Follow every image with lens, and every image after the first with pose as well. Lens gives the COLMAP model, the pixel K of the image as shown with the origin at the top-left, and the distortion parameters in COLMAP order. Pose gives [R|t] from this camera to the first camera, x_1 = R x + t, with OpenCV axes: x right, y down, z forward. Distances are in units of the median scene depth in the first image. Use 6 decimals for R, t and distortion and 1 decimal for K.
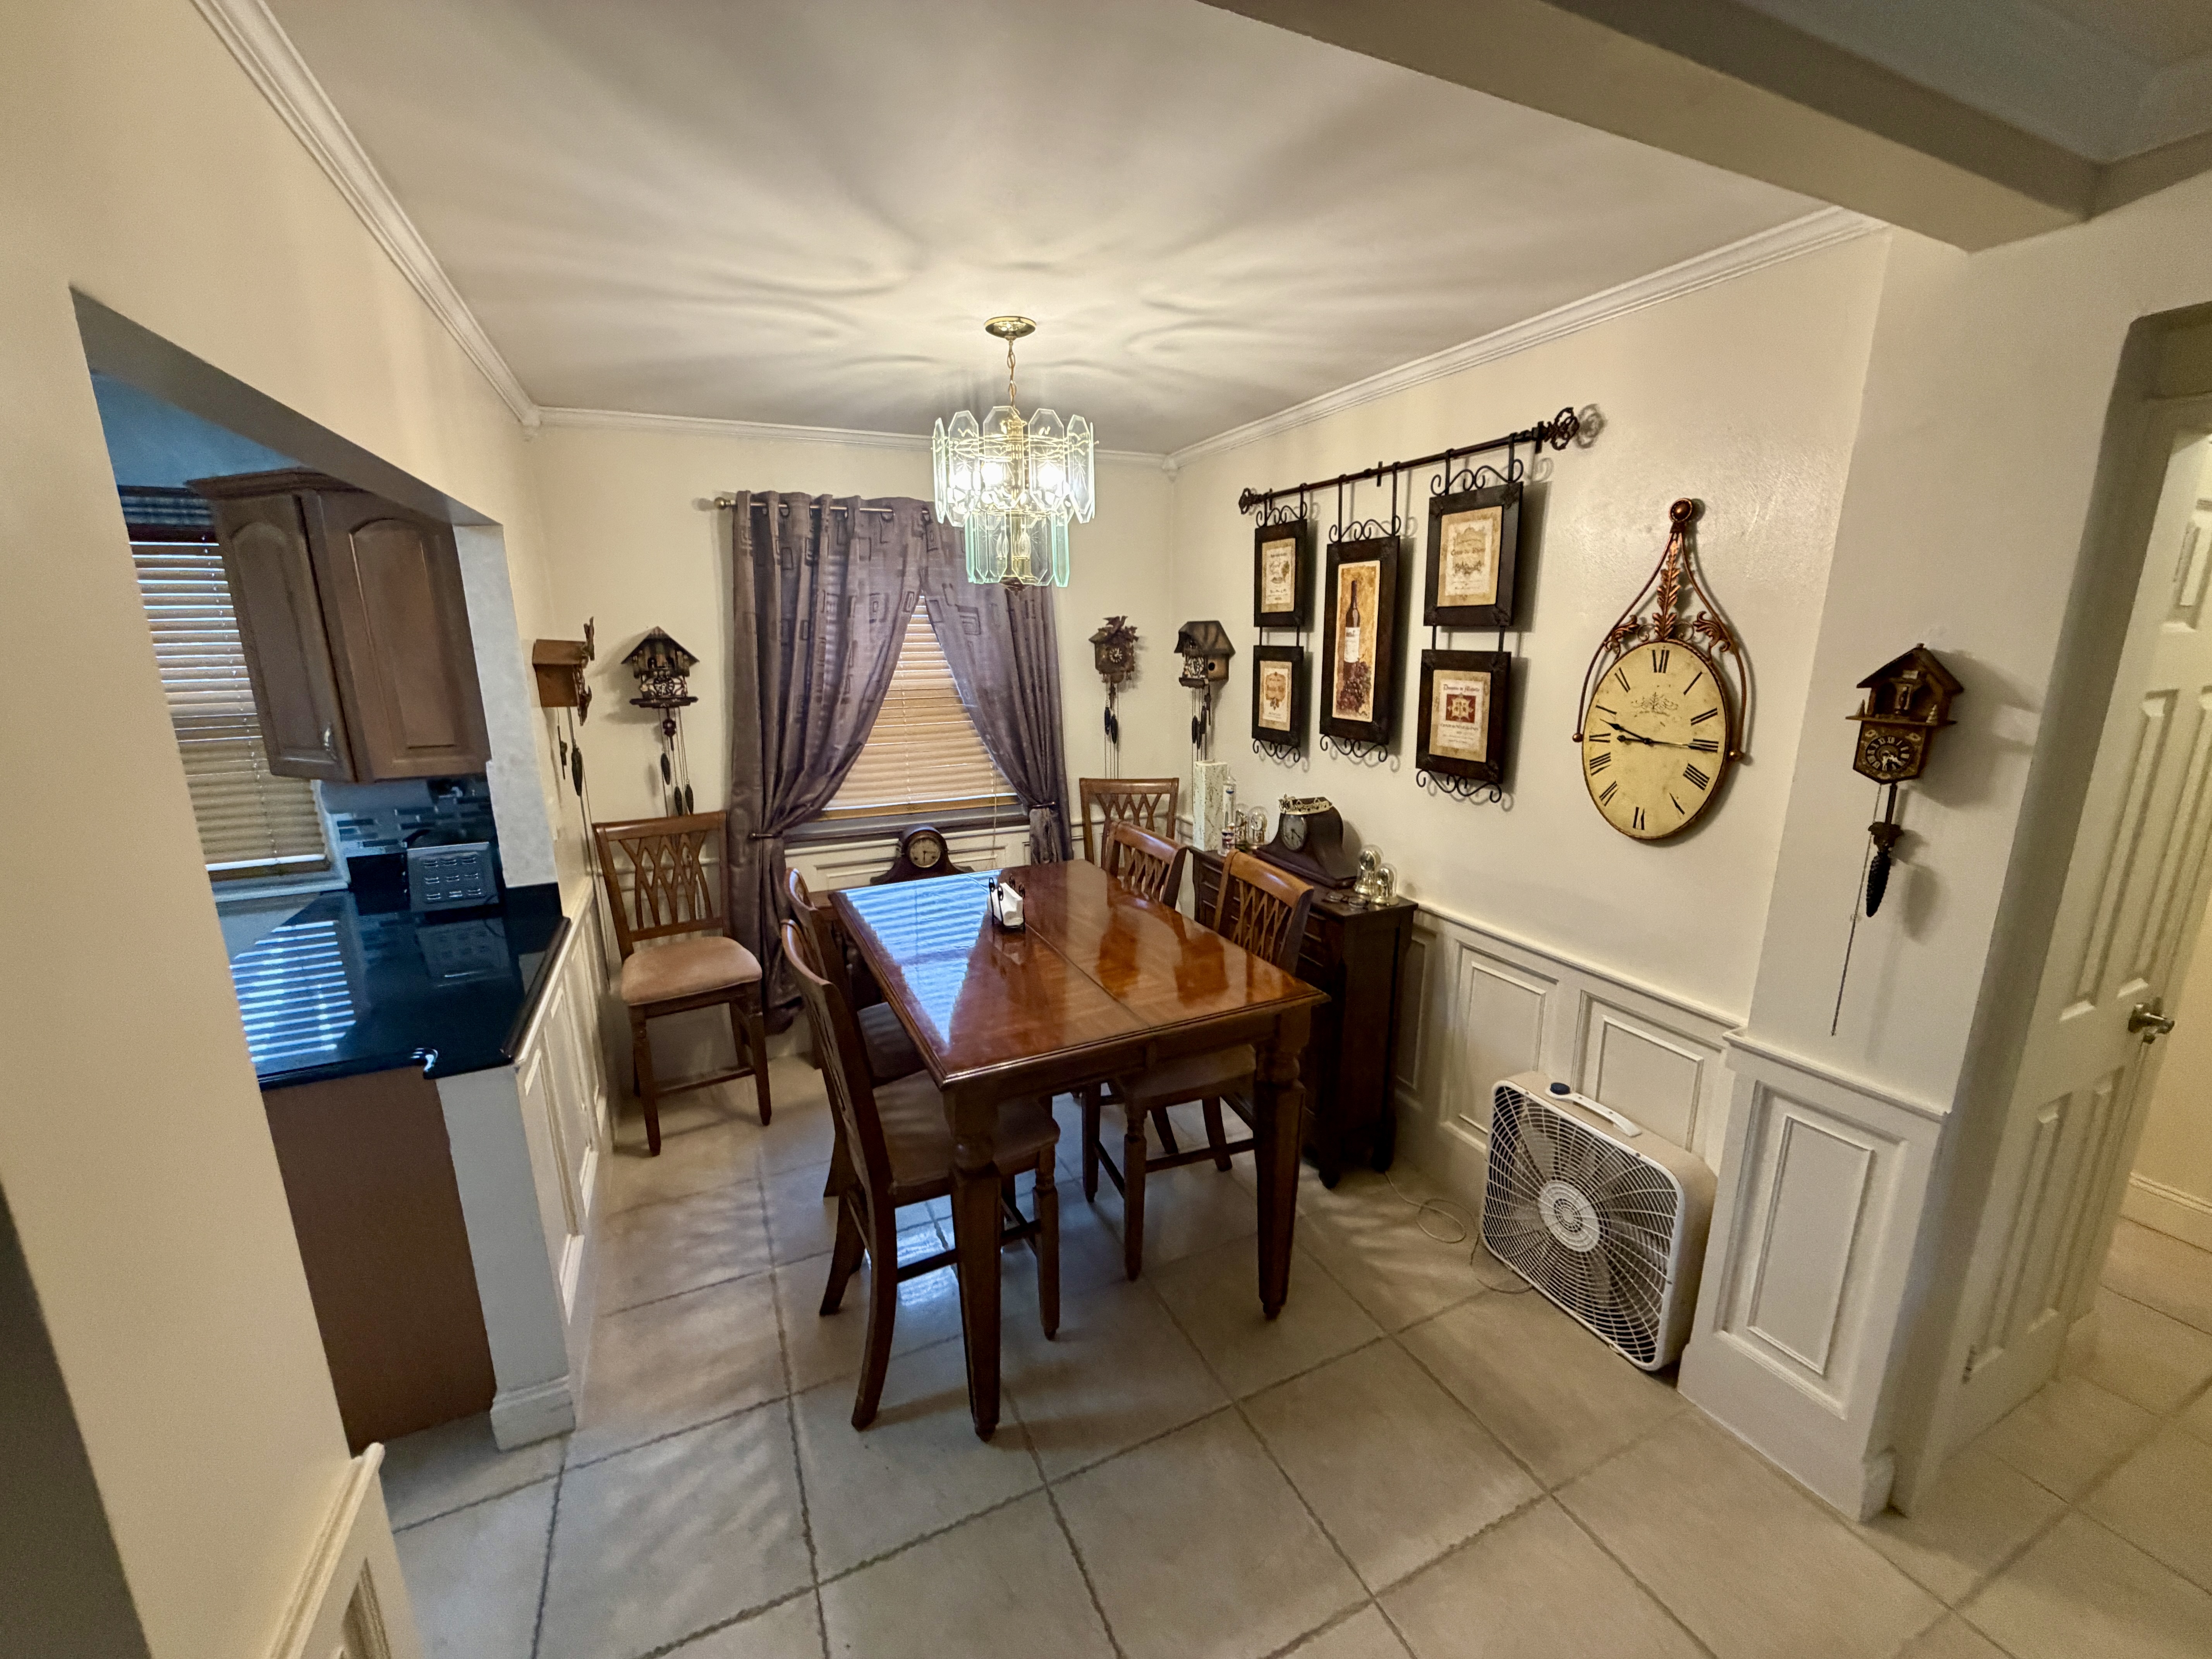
lens RADIAL K [[883.5, 0, 1097.5], [0, 883.5, 830.7], [0, 0, 1]] dist [-0.000605, 0.000380]
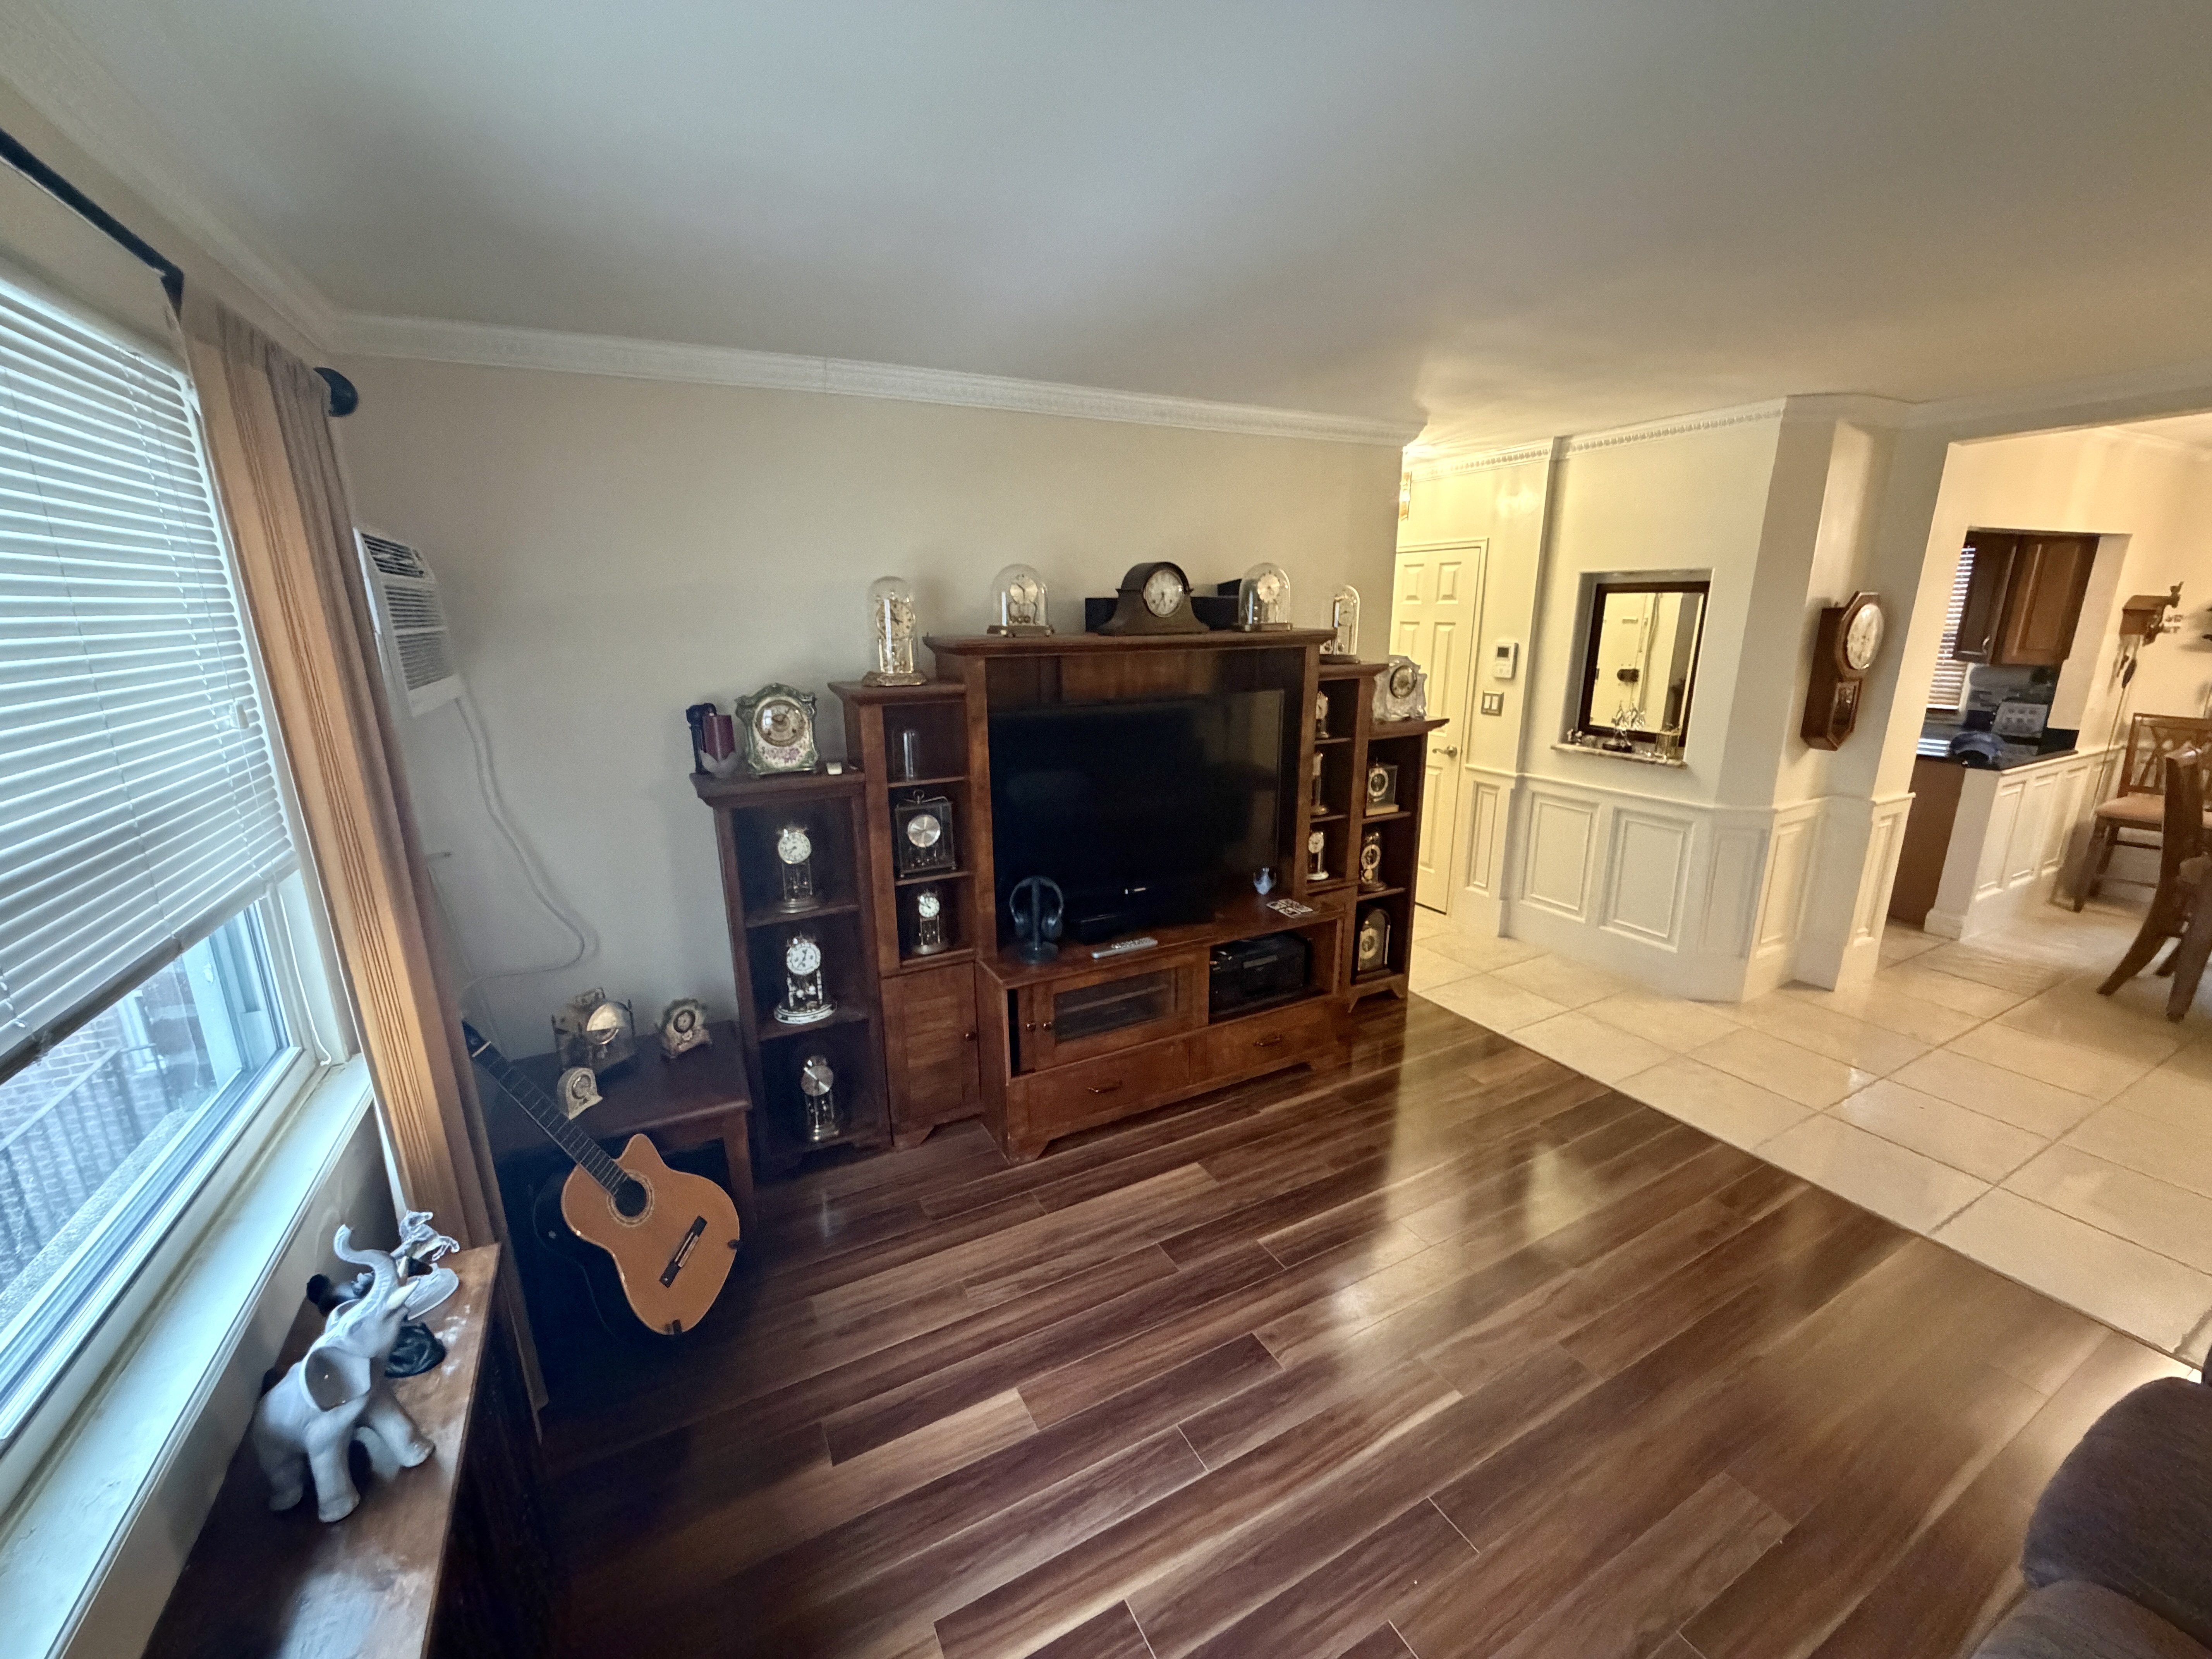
lens RADIAL K [[883.5, 0, 1098.8], [0, 883.5, 831.9], [0, 0, 1]] dist [-0.000605, 0.000380]
pose [[0.057554, 0.256877, -0.964729, 1.258288], [-0.213021, 0.947236, 0.239511, 0.292241], [0.975351, 0.191723, 0.109237, -1.314958]]
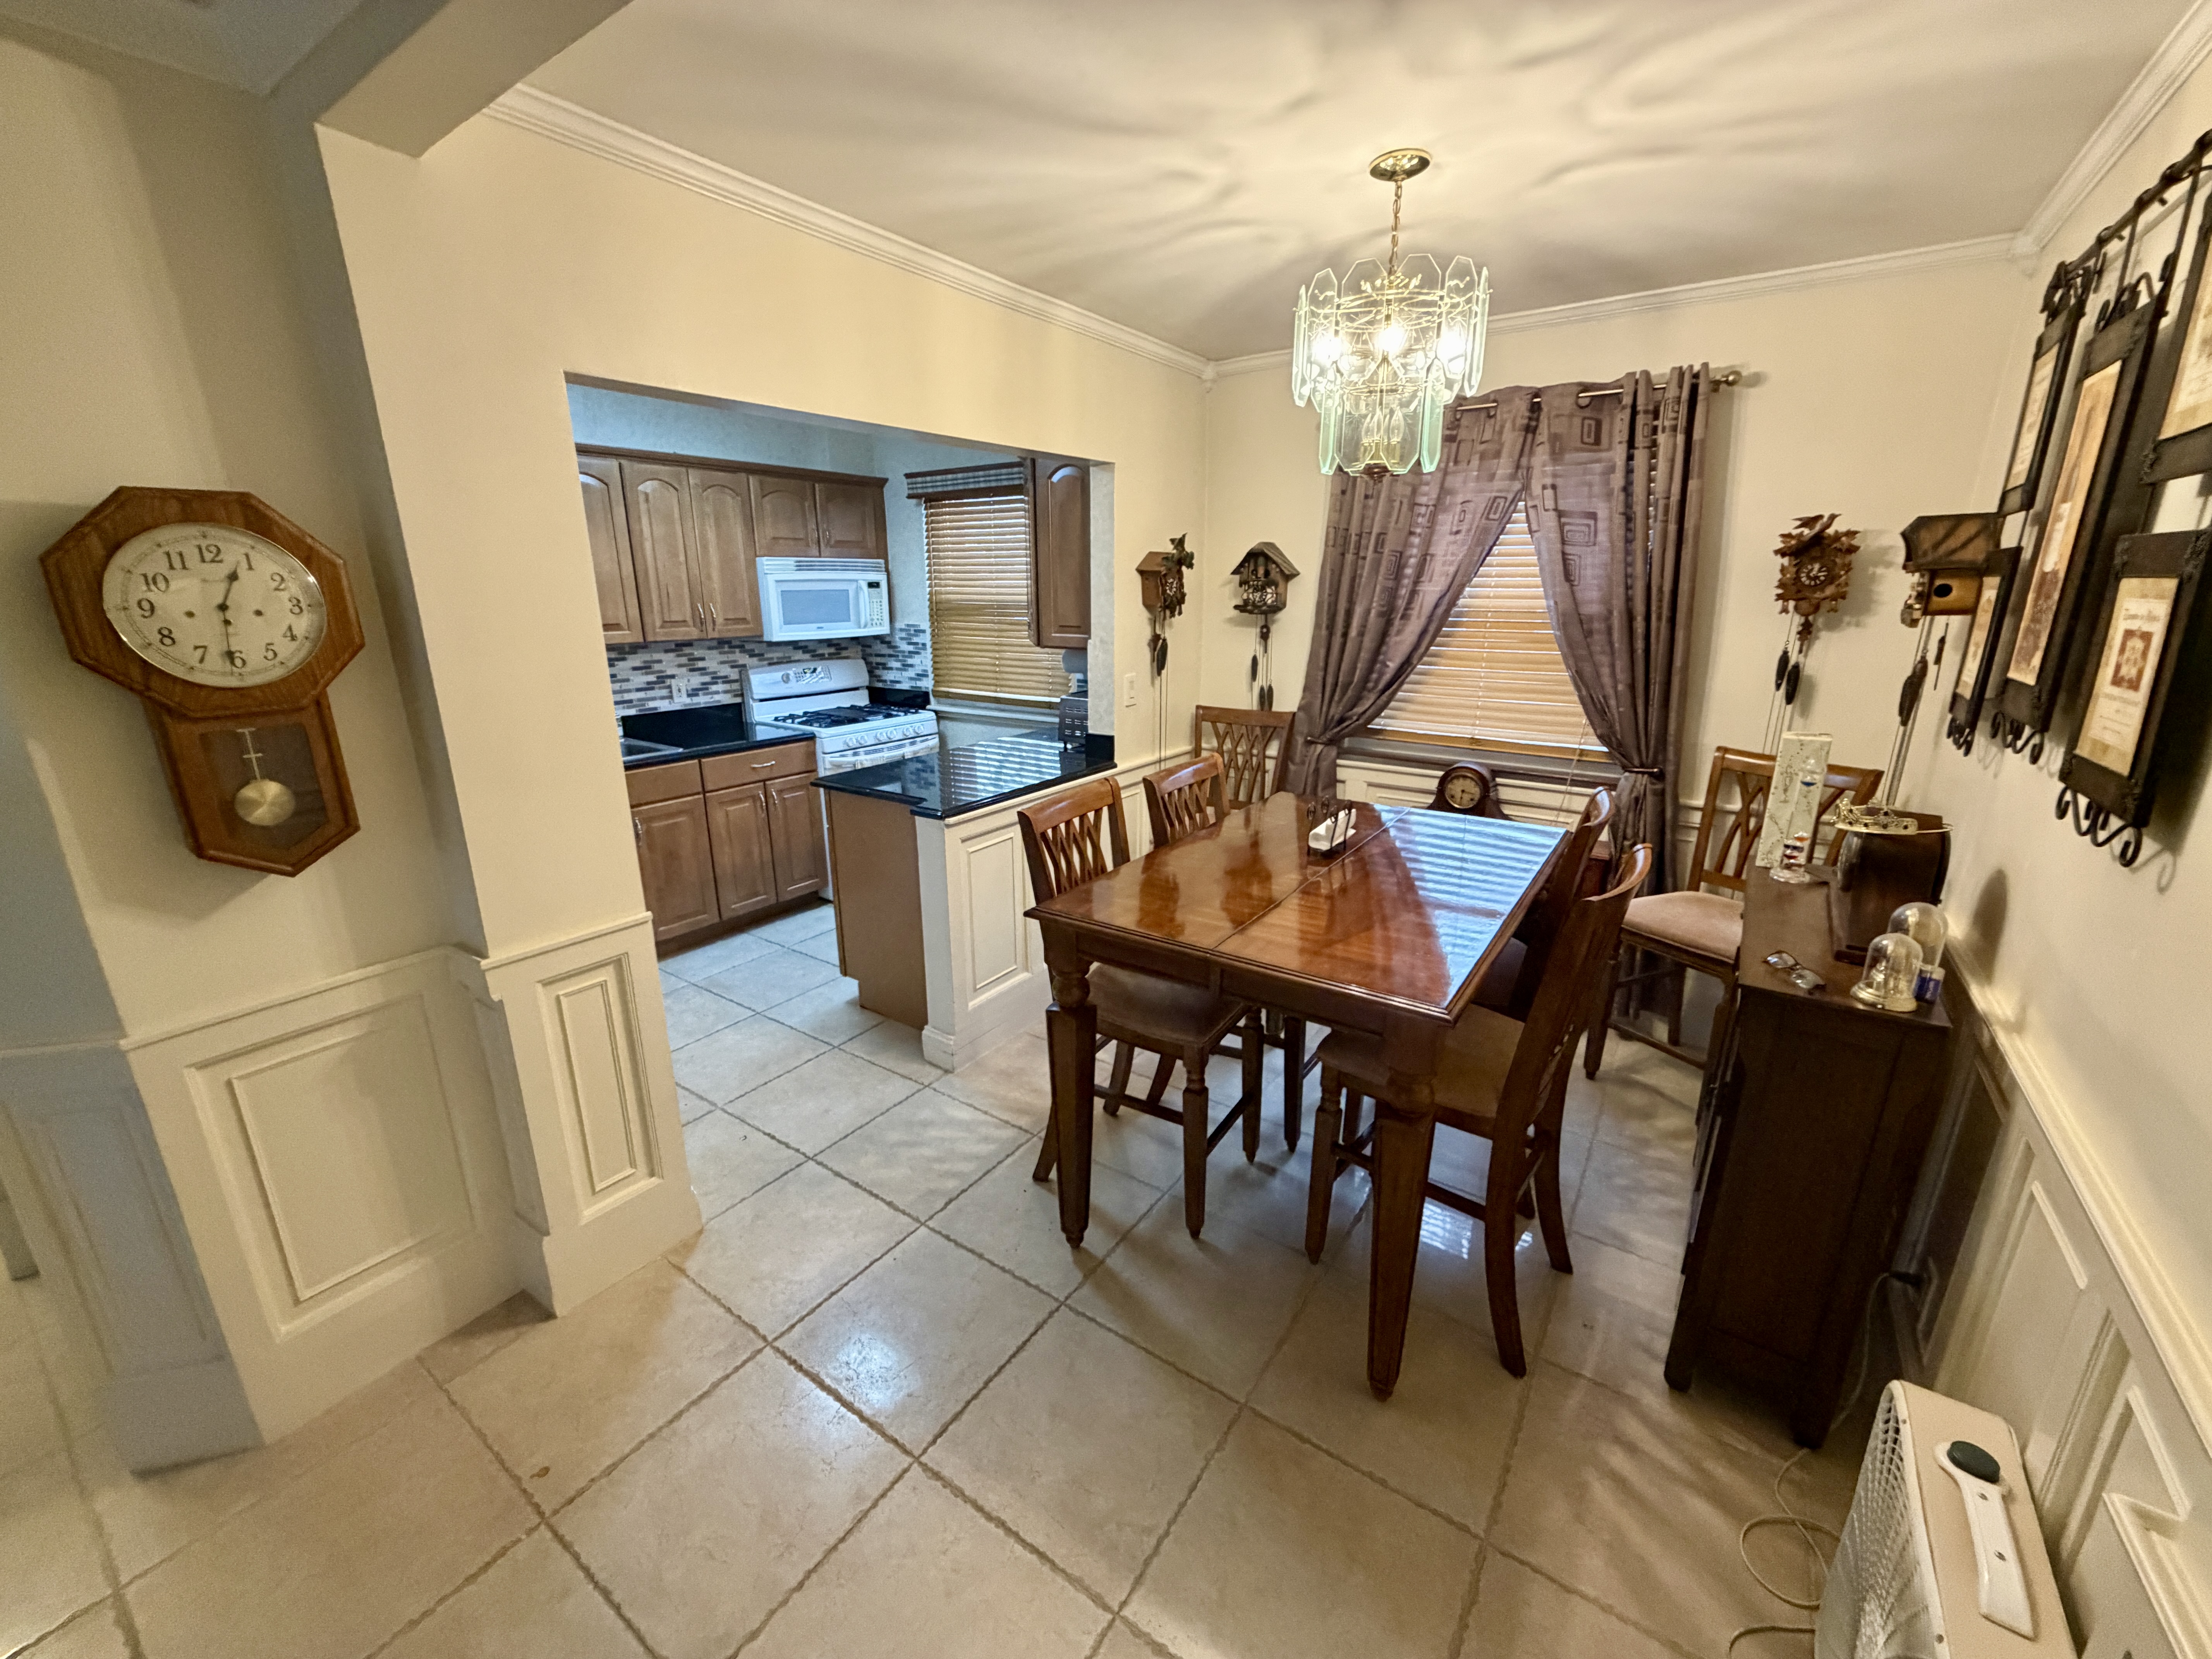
lens RADIAL K [[883.5, 0, 1100.8], [0, 883.5, 831.5], [0, 0, 1]] dist [-0.000605, 0.000380]
pose [[0.500431, 0.244820, -0.830441, 0.608889], [-0.195427, 0.966373, 0.167128, -0.023911], [0.843432, 0.078655, 0.531447, 0.327199]]
